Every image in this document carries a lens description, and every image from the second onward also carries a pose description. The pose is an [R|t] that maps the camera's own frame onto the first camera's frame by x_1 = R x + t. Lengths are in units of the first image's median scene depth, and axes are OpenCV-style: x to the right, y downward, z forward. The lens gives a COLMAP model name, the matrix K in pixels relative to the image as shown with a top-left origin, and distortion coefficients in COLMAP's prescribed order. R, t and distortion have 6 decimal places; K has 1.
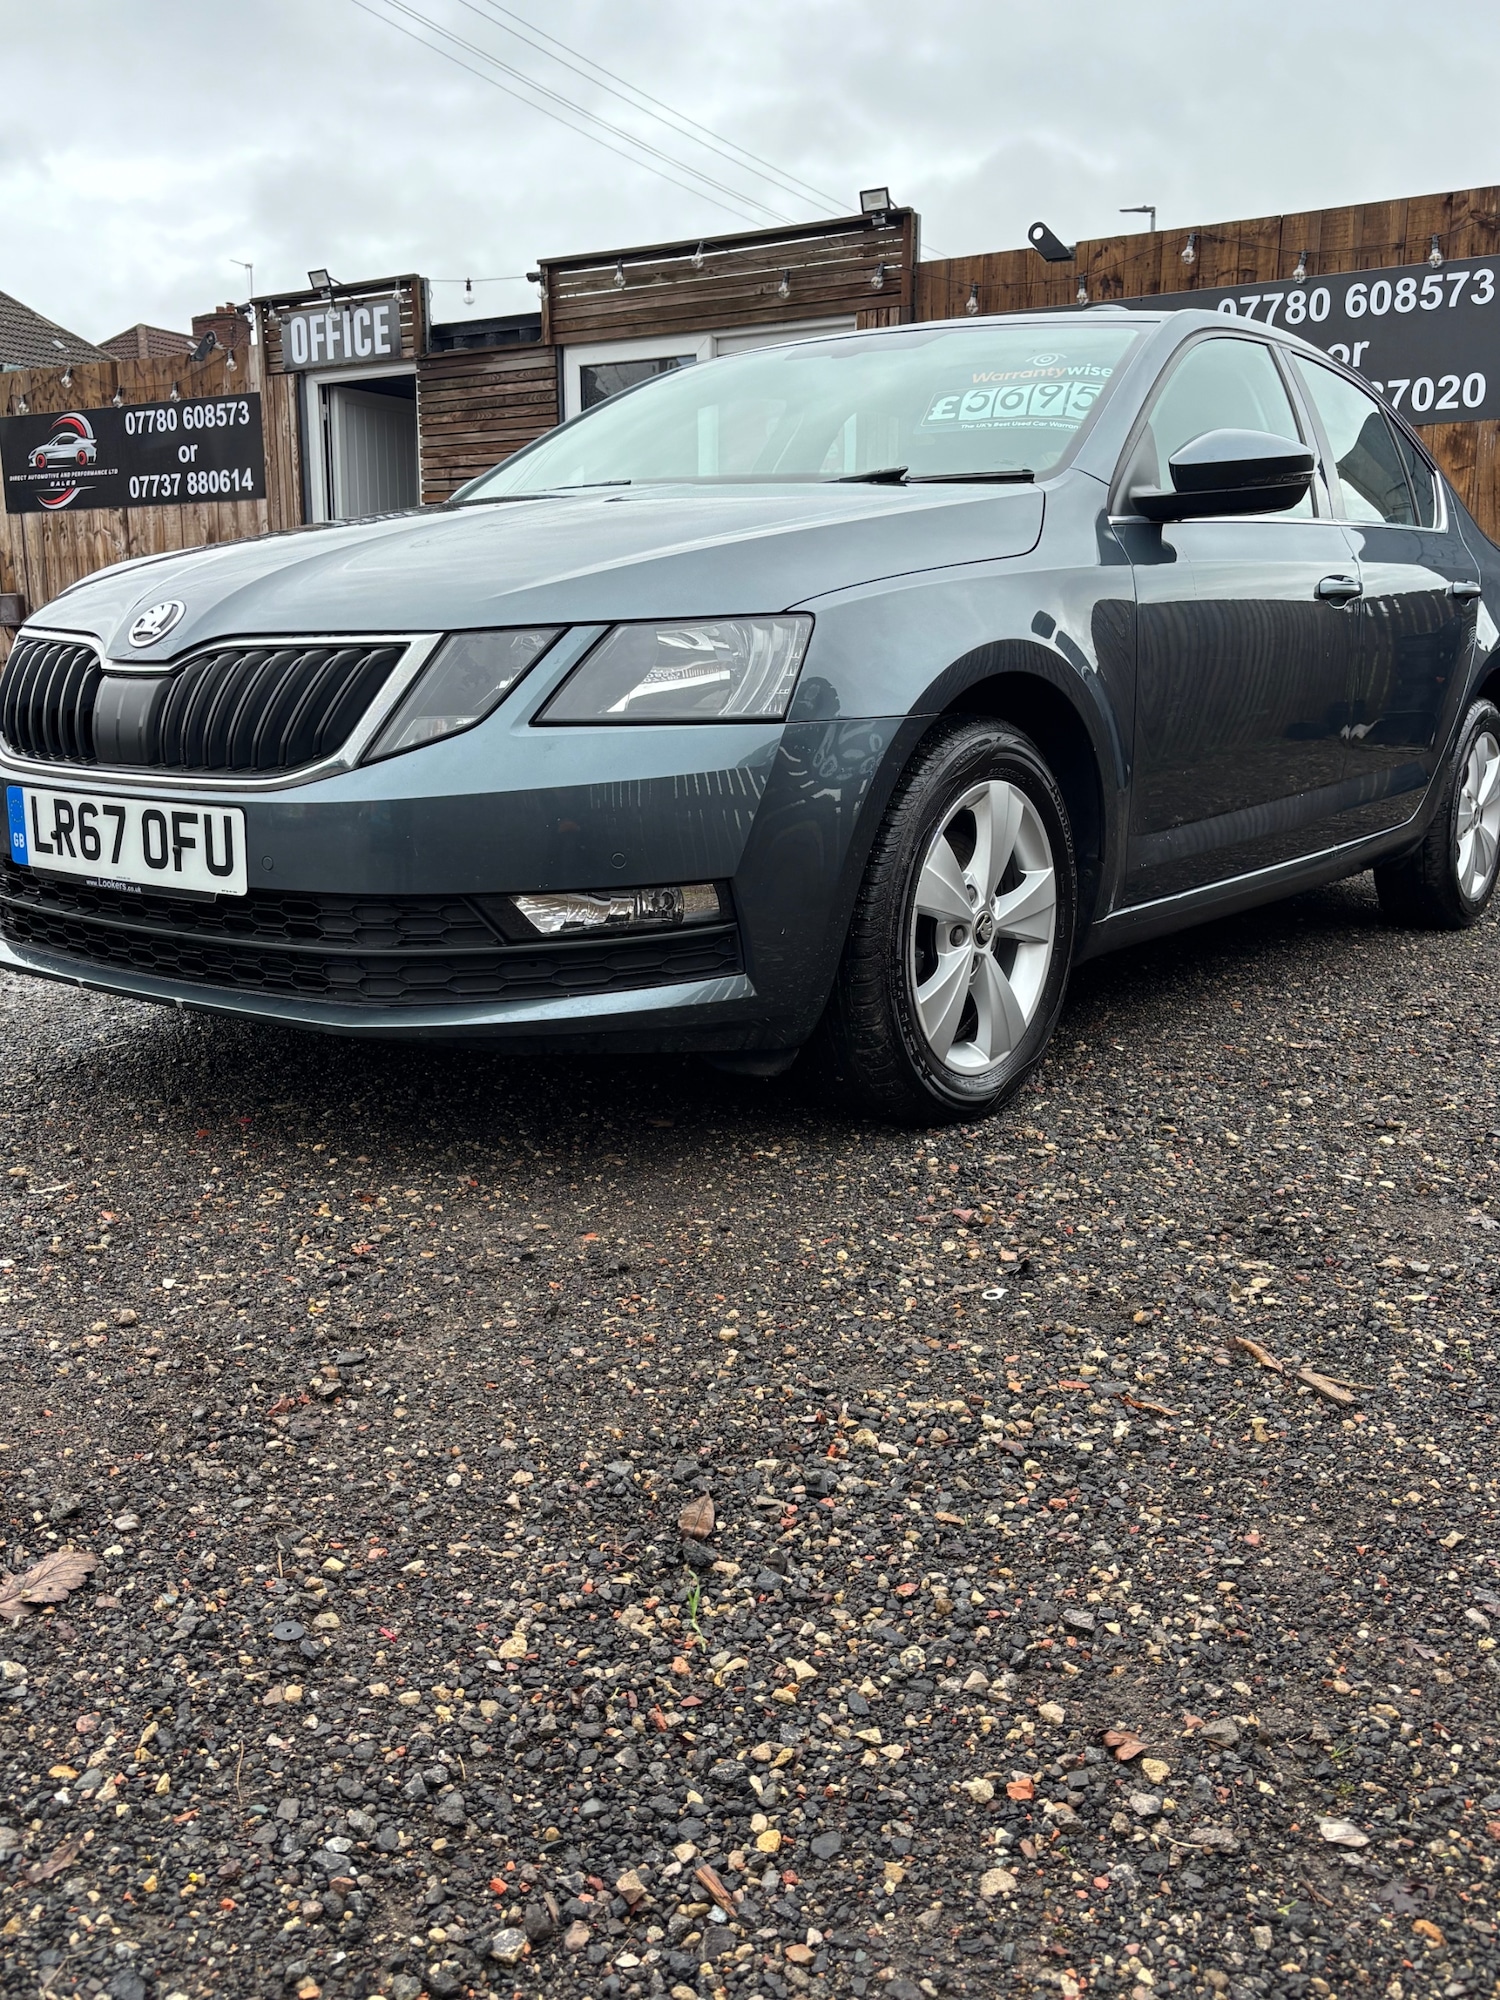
lens RADIAL K [[1702.9, 0, 750.0], [0, 1702.9, 1000.0], [0, 0, 1]] dist [0.087167, -0.177690]
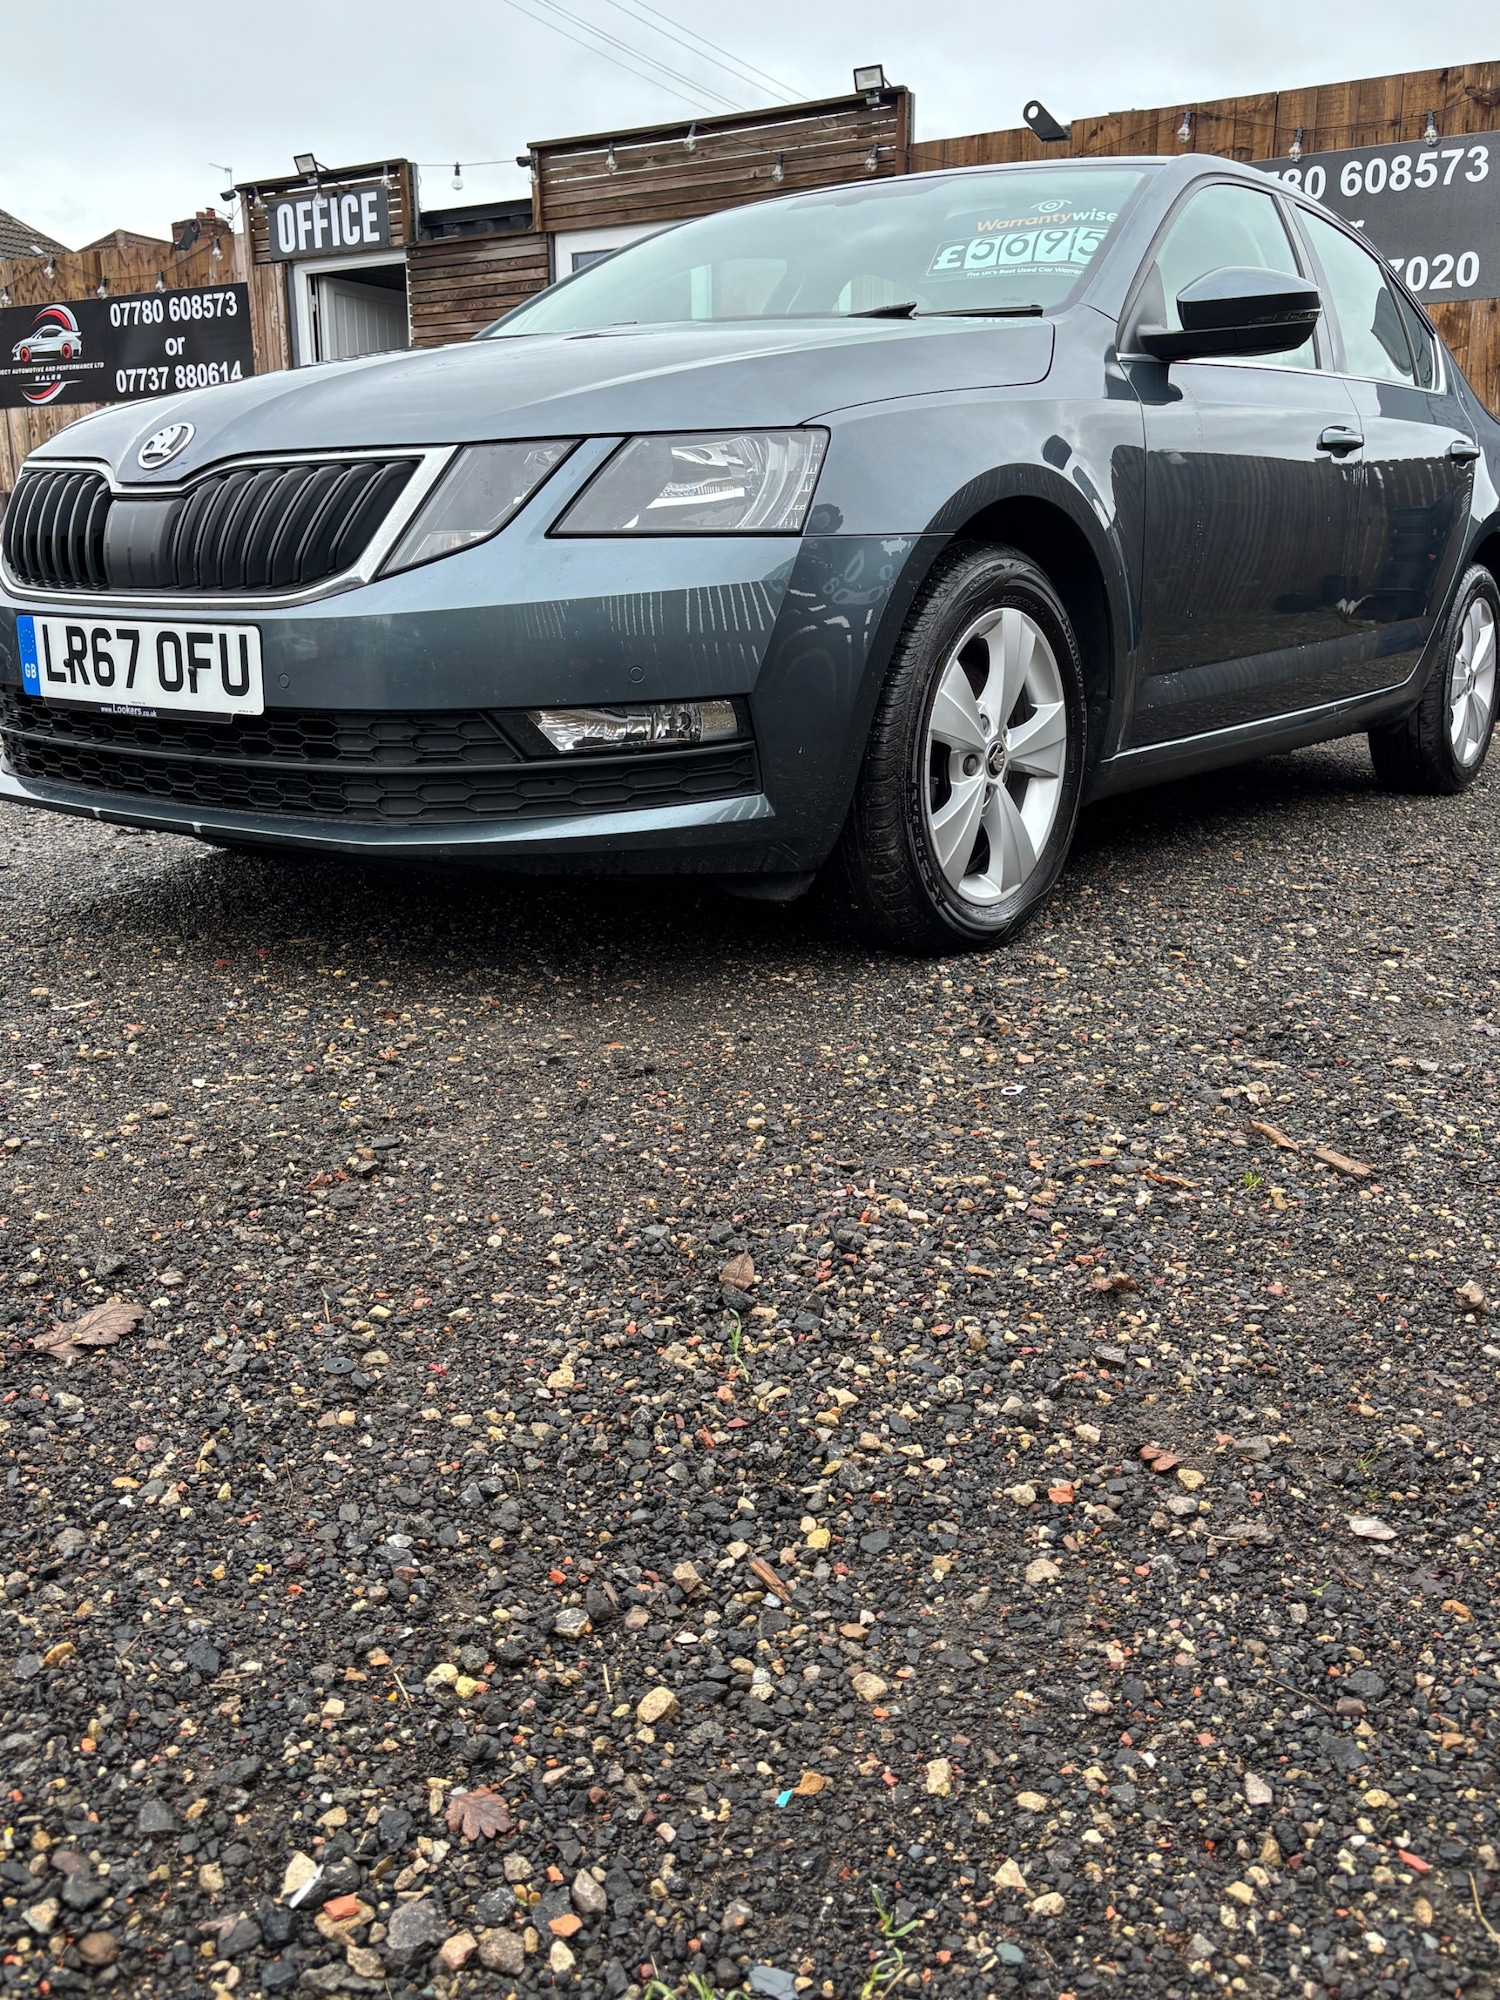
lens RADIAL K [[1684.9, 0, 771.8], [0, 1684.9, 980.3], [0, 0, 1]] dist [0.055843, -0.053875]
pose [[0.999817, -0.007375, 0.017626, -0.019862], [0.006693, 0.999237, 0.038474, 0.071464], [-0.017897, -0.038349, 0.999104, 0.001791]]
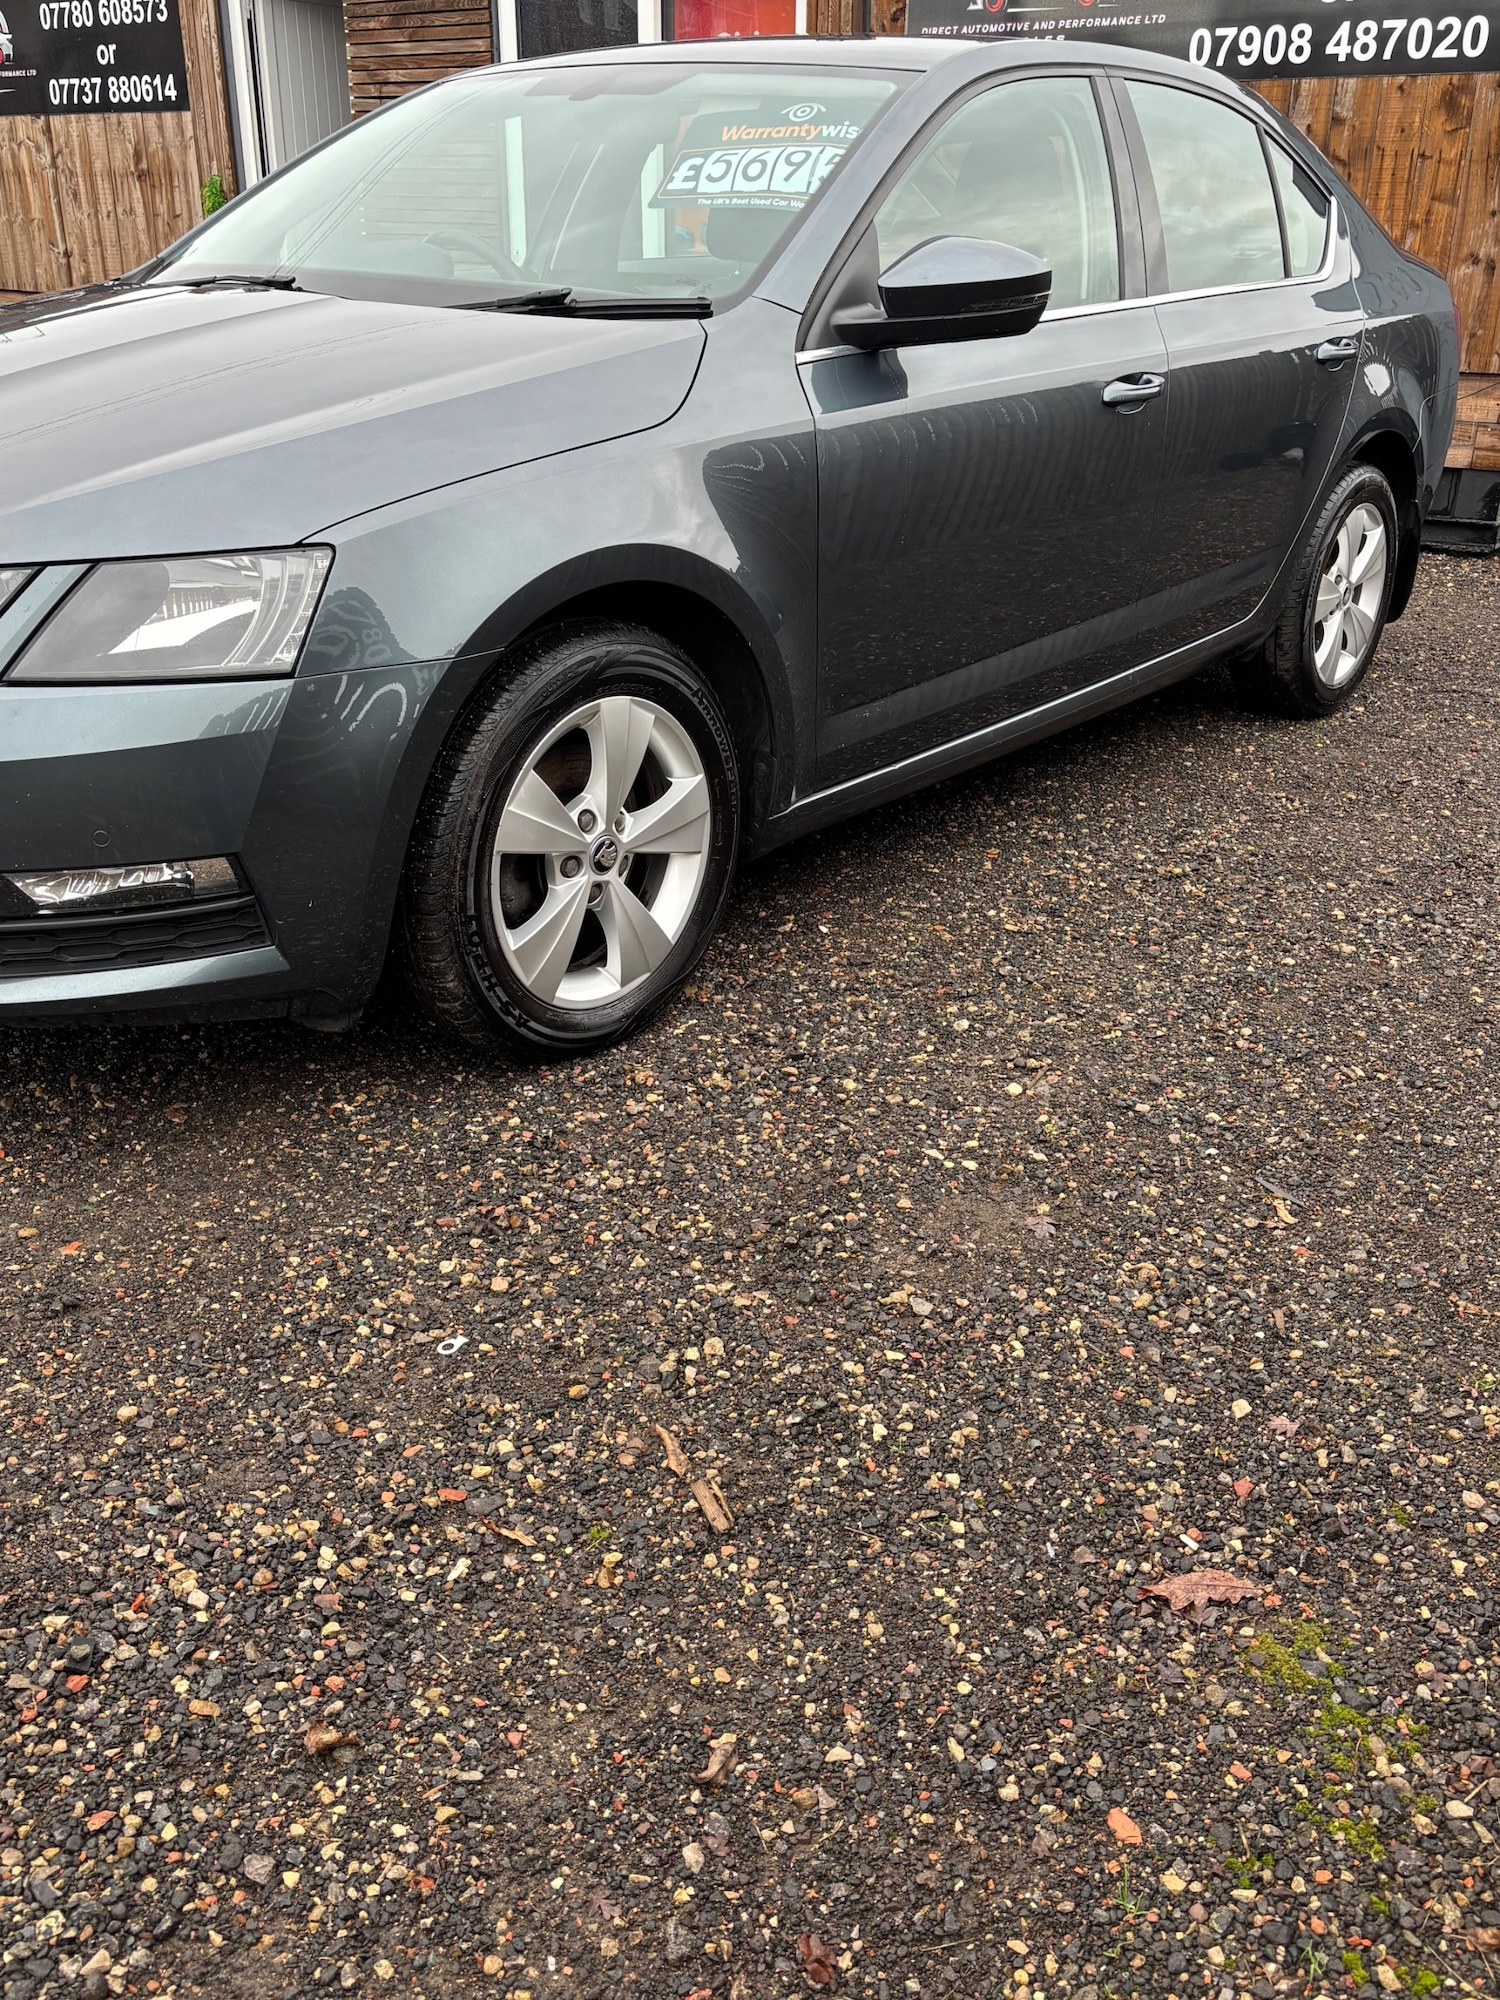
lens RADIAL K [[1684.9, 0, 771.8], [0, 1684.9, 980.3], [0, 0, 1]] dist [0.055843, -0.053875]
pose [[0.999388, 0.025573, -0.023865, 0.362974], [-0.019815, 0.976141, 0.216232, -0.253141], [0.028825, -0.215626, 0.976050, 0.129546]]
